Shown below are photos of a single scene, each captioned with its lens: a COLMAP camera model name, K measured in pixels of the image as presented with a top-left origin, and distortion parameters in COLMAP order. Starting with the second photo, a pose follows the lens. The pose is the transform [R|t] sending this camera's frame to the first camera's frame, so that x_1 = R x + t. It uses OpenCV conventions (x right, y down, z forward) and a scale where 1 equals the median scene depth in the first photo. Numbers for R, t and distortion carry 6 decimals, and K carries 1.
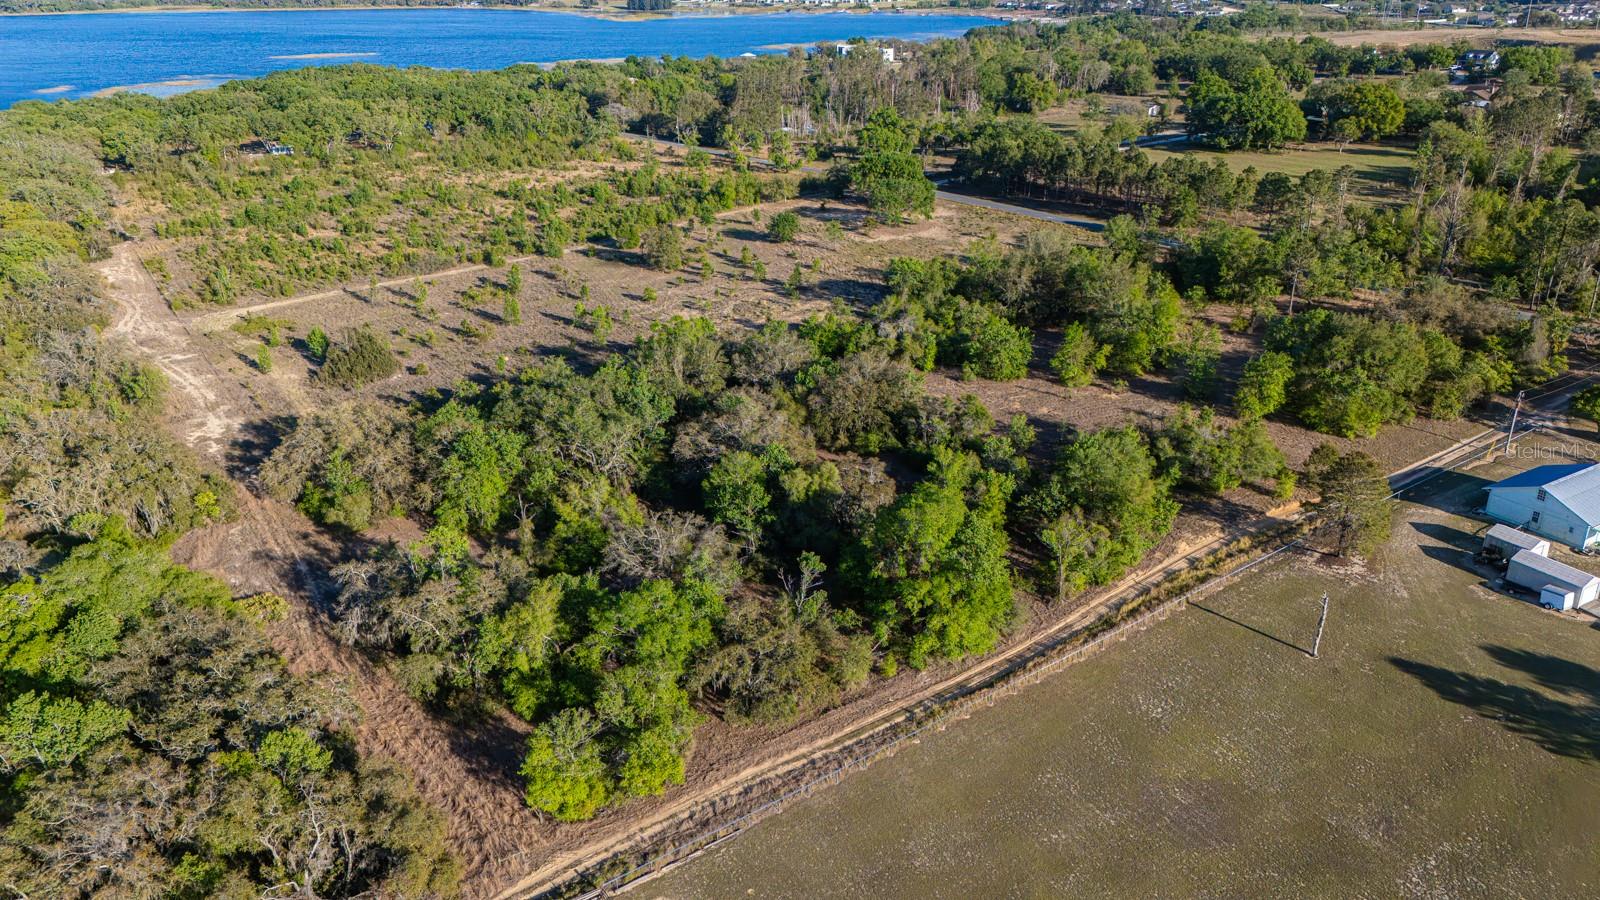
lens RADIAL K [[1174.3, 0, 803.0], [0, 1174.3, 445.0], [0, 0, 1]] dist [0.074701, -0.064996]
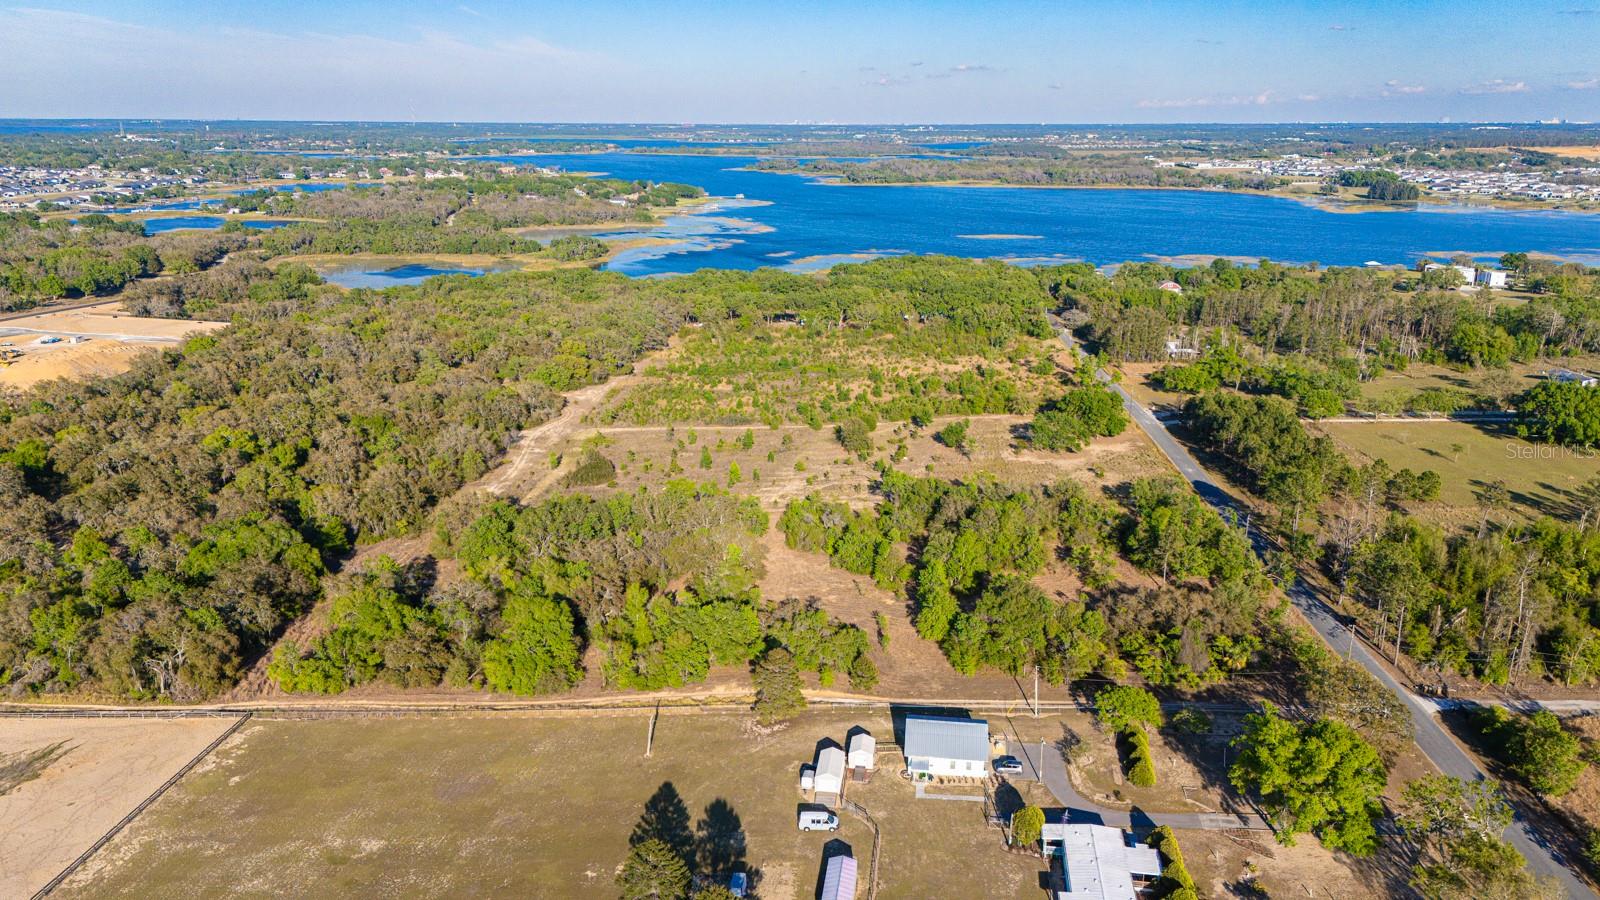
lens RADIAL K [[1174.3, 0, 803.0], [0, 1174.3, 445.0], [0, 0, 1]] dist [0.074701, -0.064996]
pose [[0.784611, 0.175649, -0.594586, 0.913766], [-0.247950, 0.967893, -0.041265, -0.130018], [0.568248, 0.179805, 0.802972, -0.129777]]
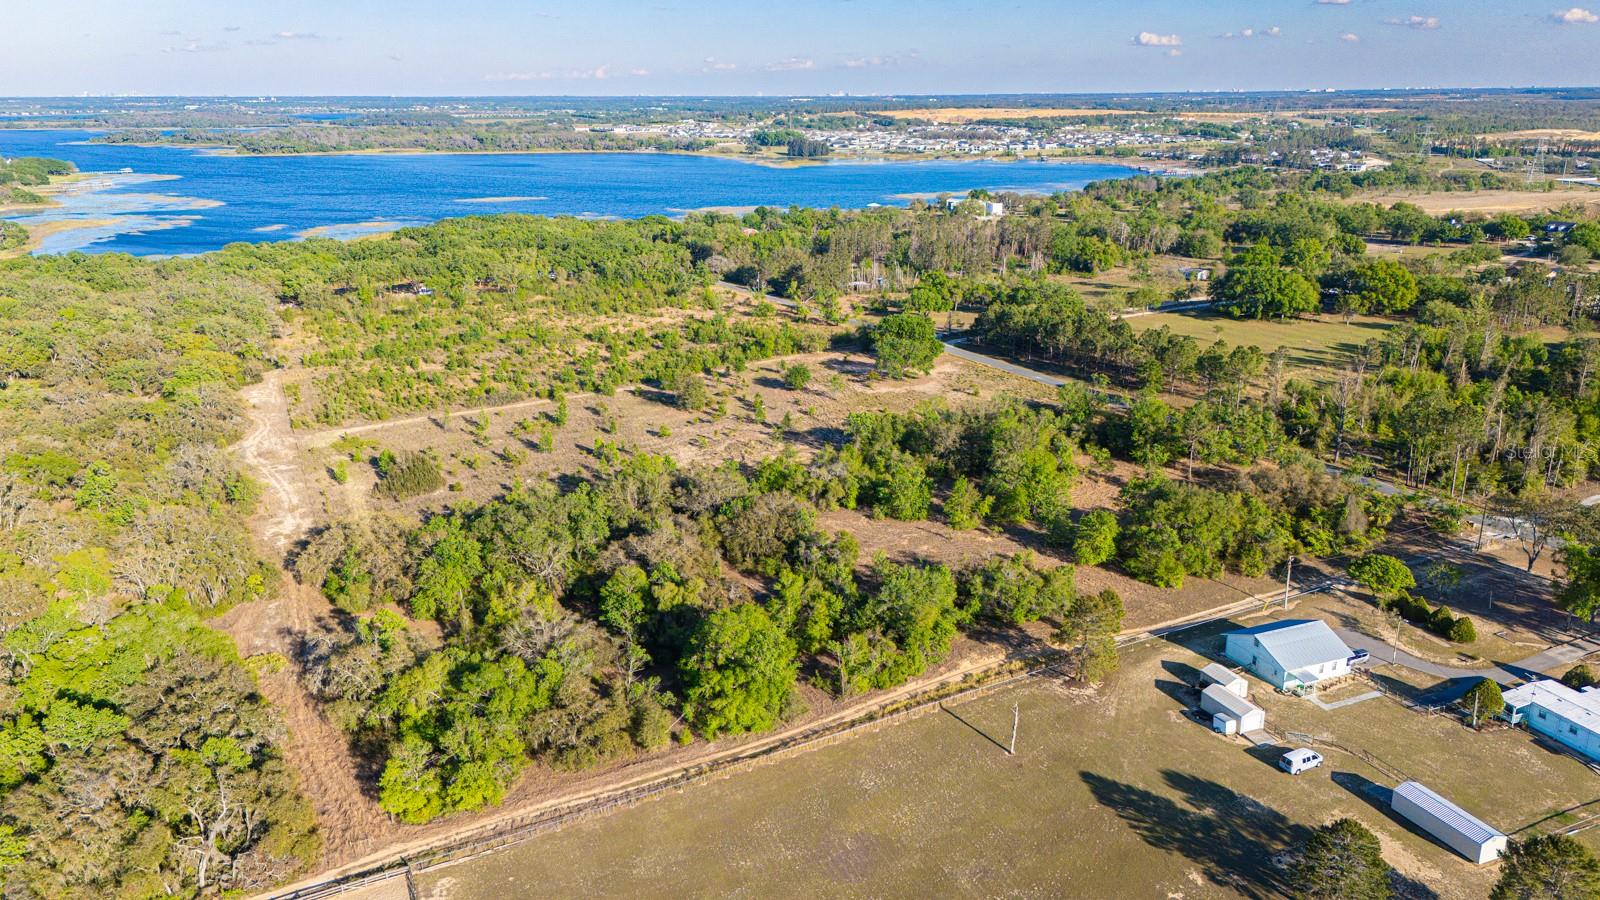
lens RADIAL K [[1174.3, 0, 803.0], [0, 1174.3, 445.0], [0, 0, 1]] dist [0.074701, -0.064996]
pose [[0.989068, 0.045411, -0.140294, 0.235793], [-0.059743, 0.993222, -0.099700, -0.006894], [0.134816, 0.106992, 0.985077, -0.196085]]
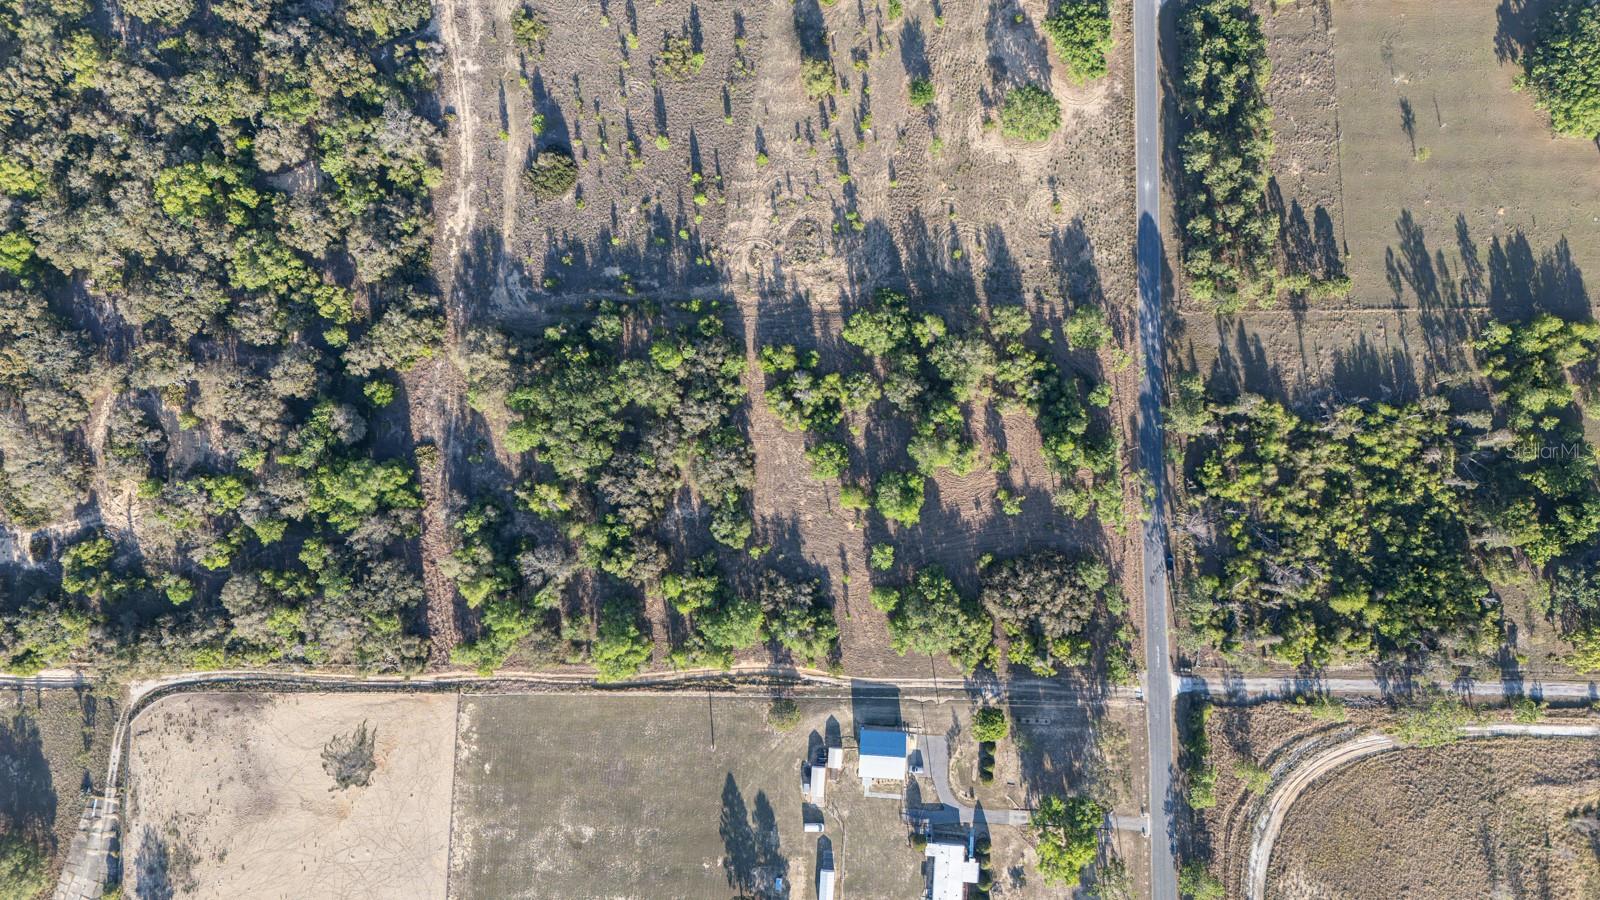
lens RADIAL K [[1208.9, 0, 800.0], [0, 1208.9, 450.0], [0, 0, 1]] dist [0.037908, -0.001369]
pose [[0.822247, 0.564215, -0.074644, 0.263352], [-0.192277, 0.398833, 0.896639, -1.671266], [0.535668, -0.722906, 0.436424, 0.244853]]
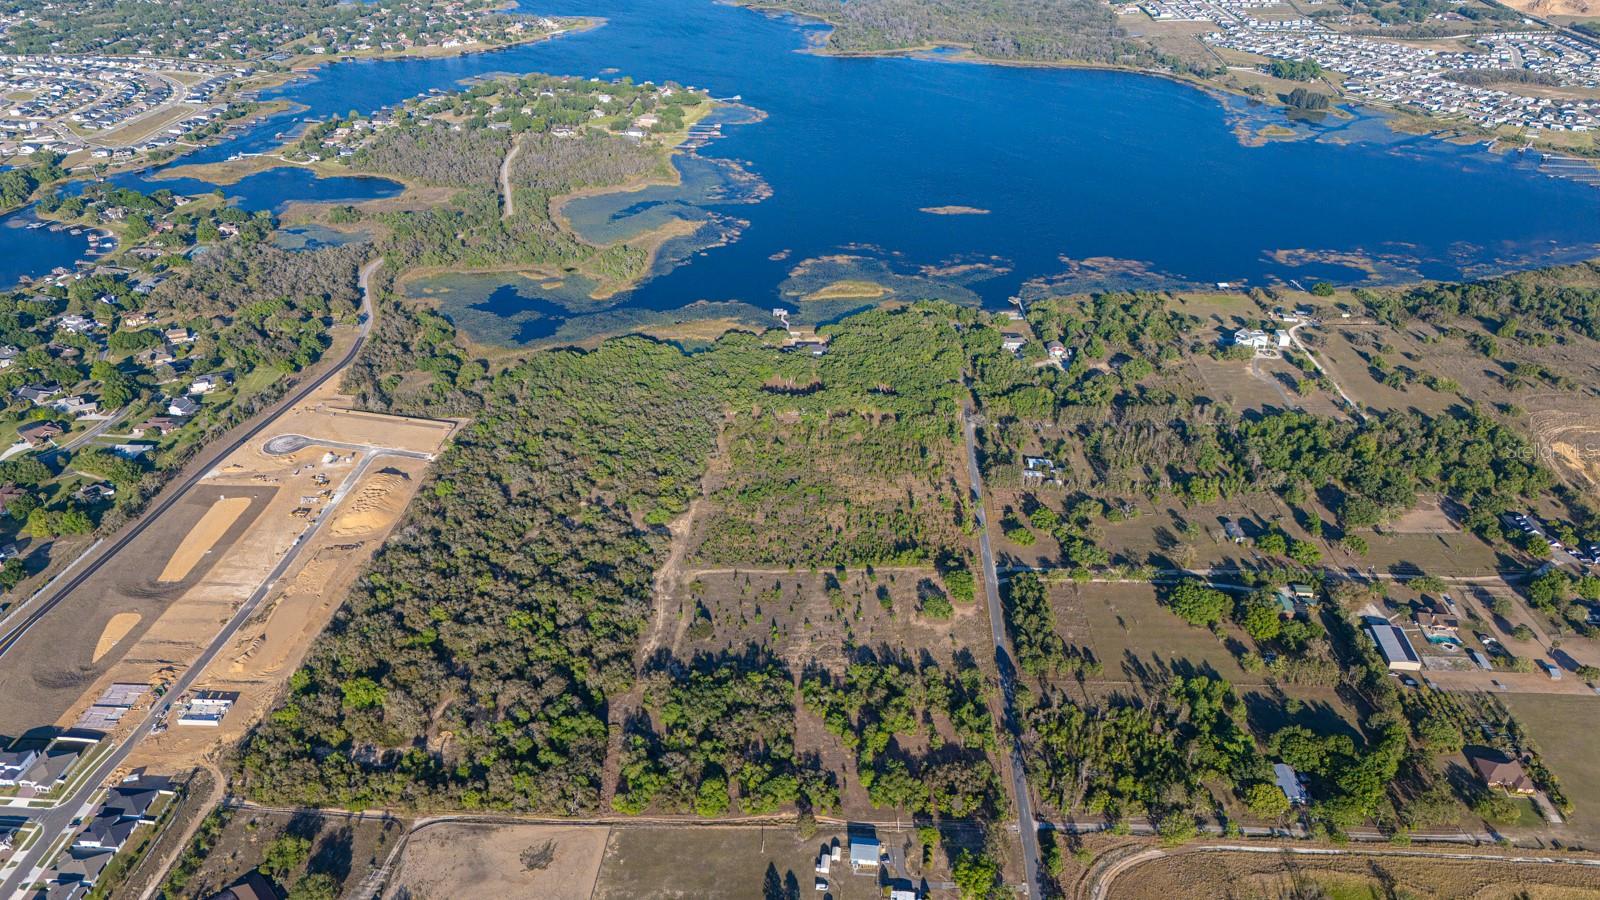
lens RADIAL K [[1170.9, 0, 802.9], [0, 1170.9, 452.9], [0, 0, 1]] dist [0.070829, -0.060423]
pose [[0.793200, 0.308025, -0.525314, 1.545595], [-0.241341, 0.951009, 0.193224, -1.373134], [0.559096, -0.026486, 0.828680, -1.638208]]
